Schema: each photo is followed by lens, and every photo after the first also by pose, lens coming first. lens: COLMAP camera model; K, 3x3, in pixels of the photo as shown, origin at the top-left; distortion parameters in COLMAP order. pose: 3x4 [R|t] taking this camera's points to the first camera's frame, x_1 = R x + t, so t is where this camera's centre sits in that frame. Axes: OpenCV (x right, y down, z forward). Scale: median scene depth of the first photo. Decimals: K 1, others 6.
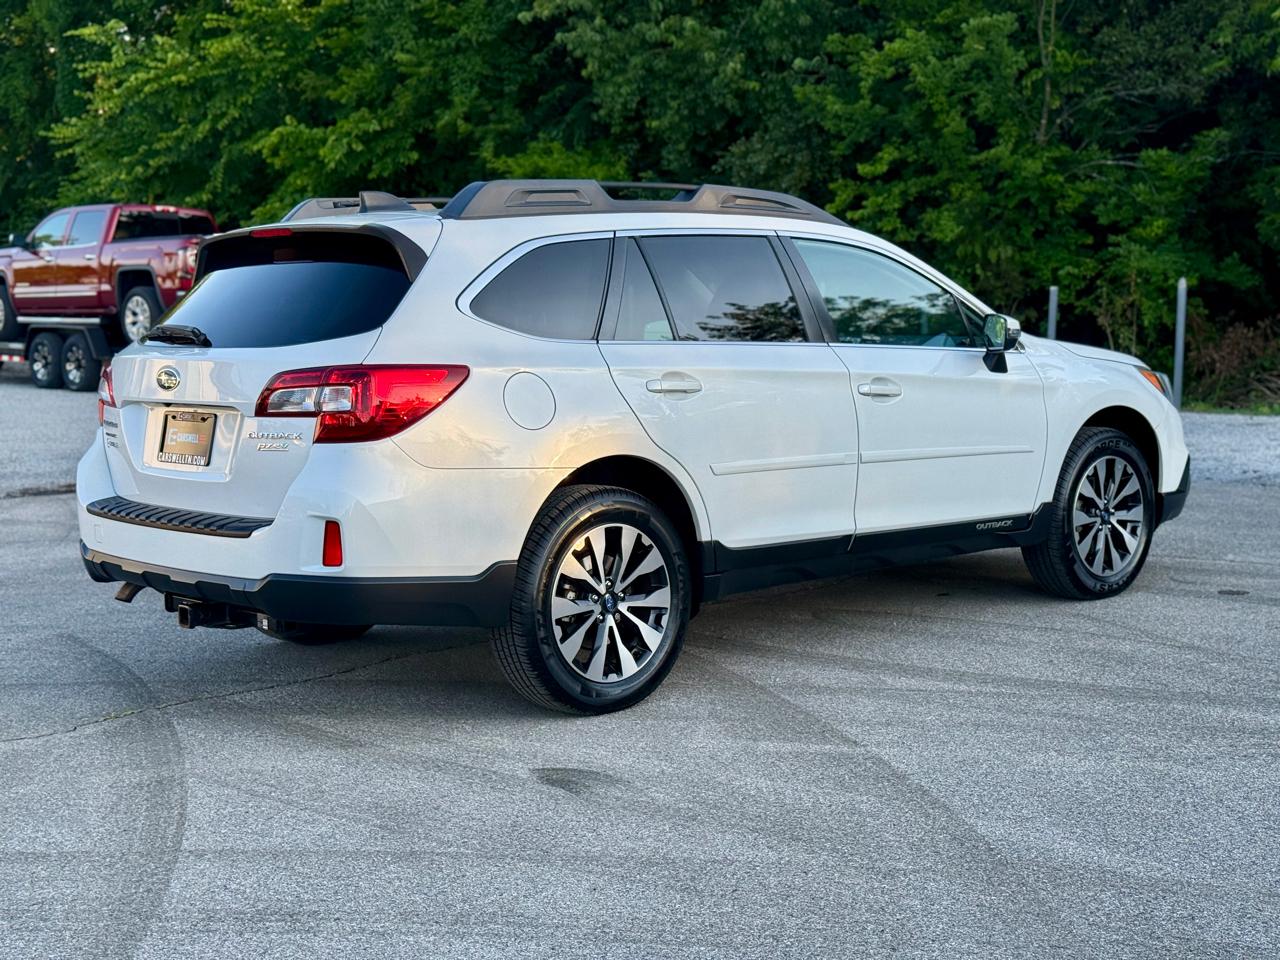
lens RADIAL K [[1767.0, 0, 640.0], [0, 1767.0, 480.0], [0, 0, 1]] dist [0.207908, -0.459477]
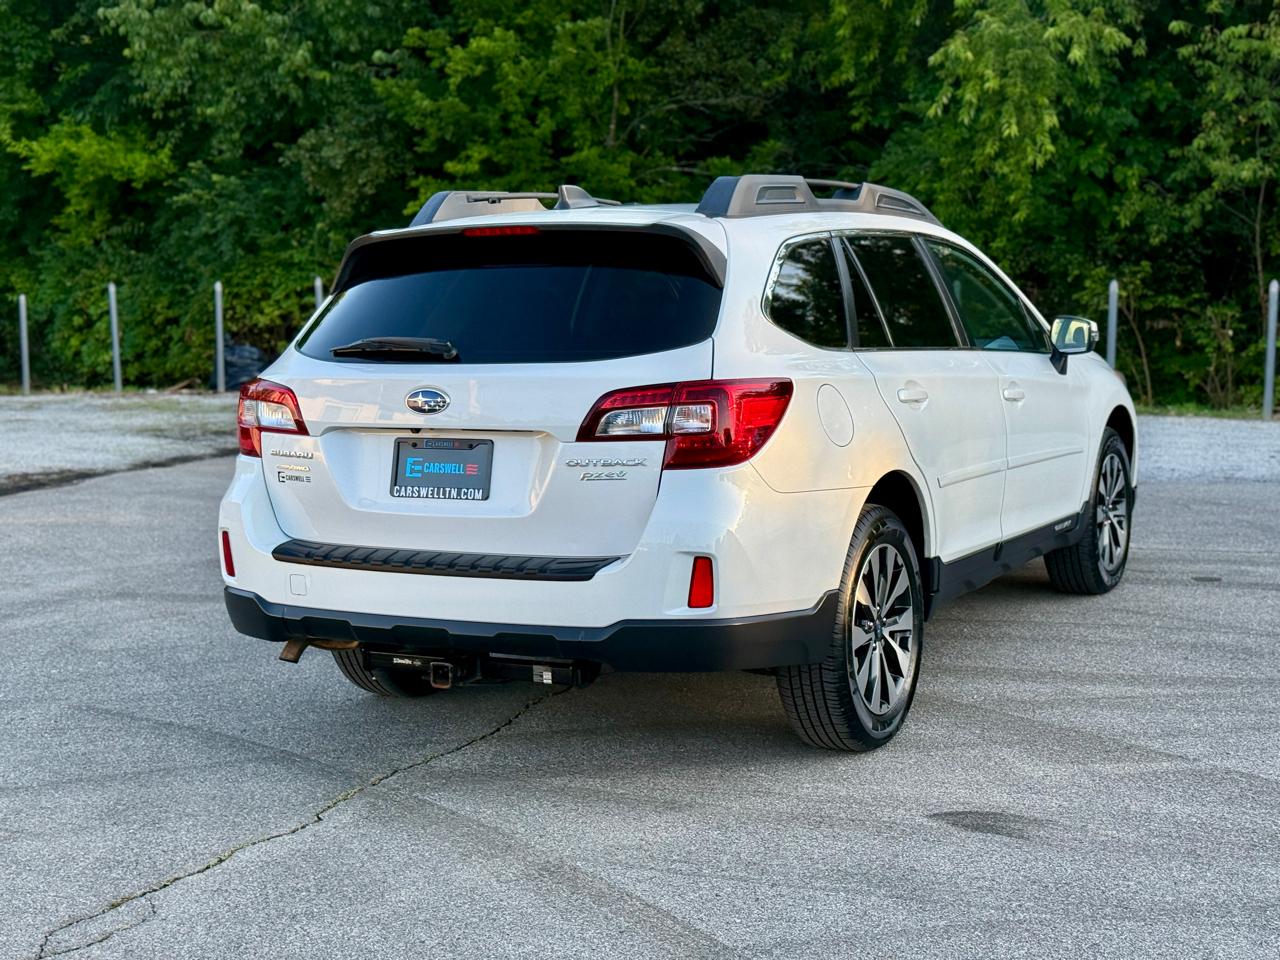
lens RADIAL K [[1767.0, 0, 640.0], [0, 1767.0, 480.0], [0, 0, 1]] dist [0.207908, -0.459477]
pose [[0.940941, -0.036798, 0.336565, -0.111273], [0.036533, 0.999307, 0.007122, -0.005049], [-0.336594, 0.005595, 0.941633, 0.039465]]
